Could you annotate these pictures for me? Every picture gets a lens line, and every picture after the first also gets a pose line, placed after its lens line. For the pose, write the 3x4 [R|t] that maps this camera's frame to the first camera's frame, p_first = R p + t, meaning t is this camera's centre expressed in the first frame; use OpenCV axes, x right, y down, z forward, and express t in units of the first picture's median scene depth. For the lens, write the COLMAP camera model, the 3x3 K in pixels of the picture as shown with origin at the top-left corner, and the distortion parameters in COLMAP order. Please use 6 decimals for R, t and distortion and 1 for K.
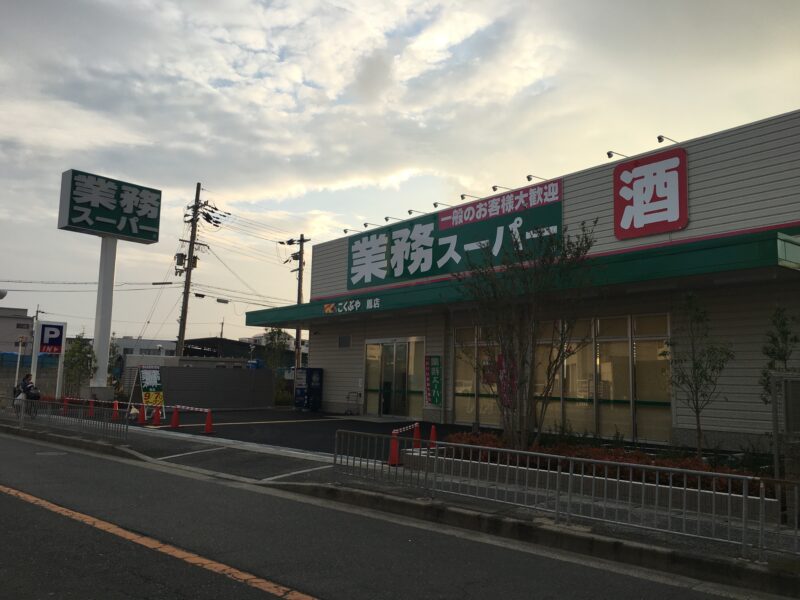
lens RADIAL K [[673.7, 0, 400.0], [0, 673.7, 300.0], [0, 0, 1]] dist [0.037552, -0.004472]
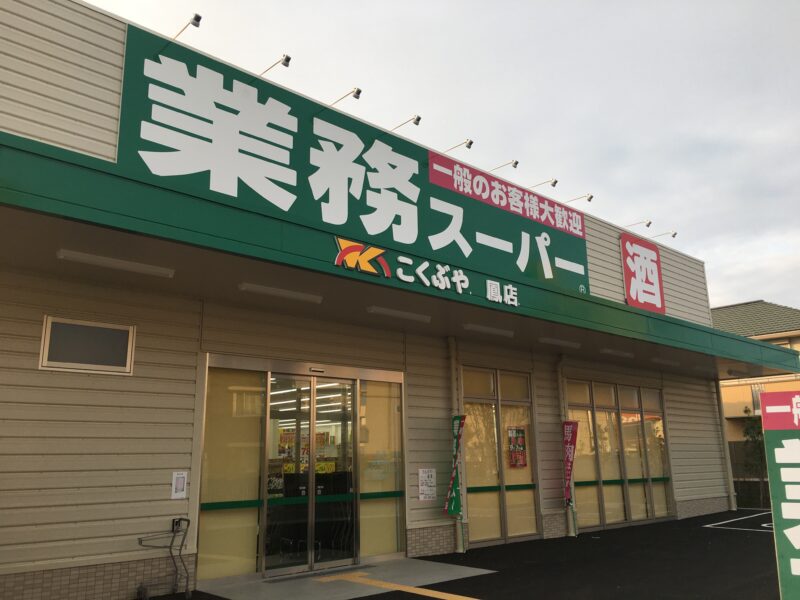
lens RADIAL K [[673.7, 0, 400.0], [0, 673.7, 300.0], [0, 0, 1]] dist [0.037552, -0.004472]
pose [[-0.084971, 0.207882, 0.974456, -0.434437], [-0.104396, 0.970753, -0.216195, 0.105153], [-0.990899, -0.120099, -0.060784, 1.013087]]
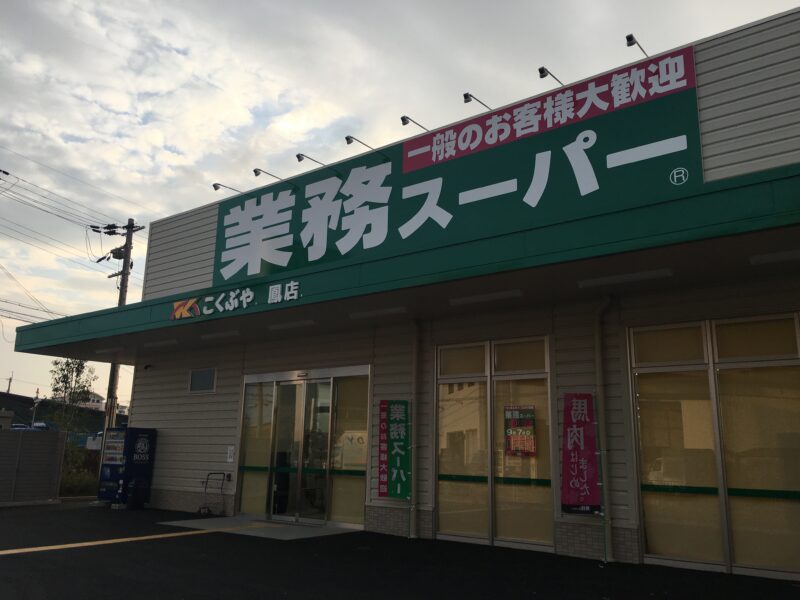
lens RADIAL K [[673.7, 0, 400.0], [0, 673.7, 300.0], [0, 0, 1]] dist [0.037552, -0.004472]
pose [[0.969004, 0.051696, 0.241576, -0.070697], [-0.027359, 0.994301, -0.103035, 0.055414], [-0.245526, 0.093232, 0.964896, 0.461865]]
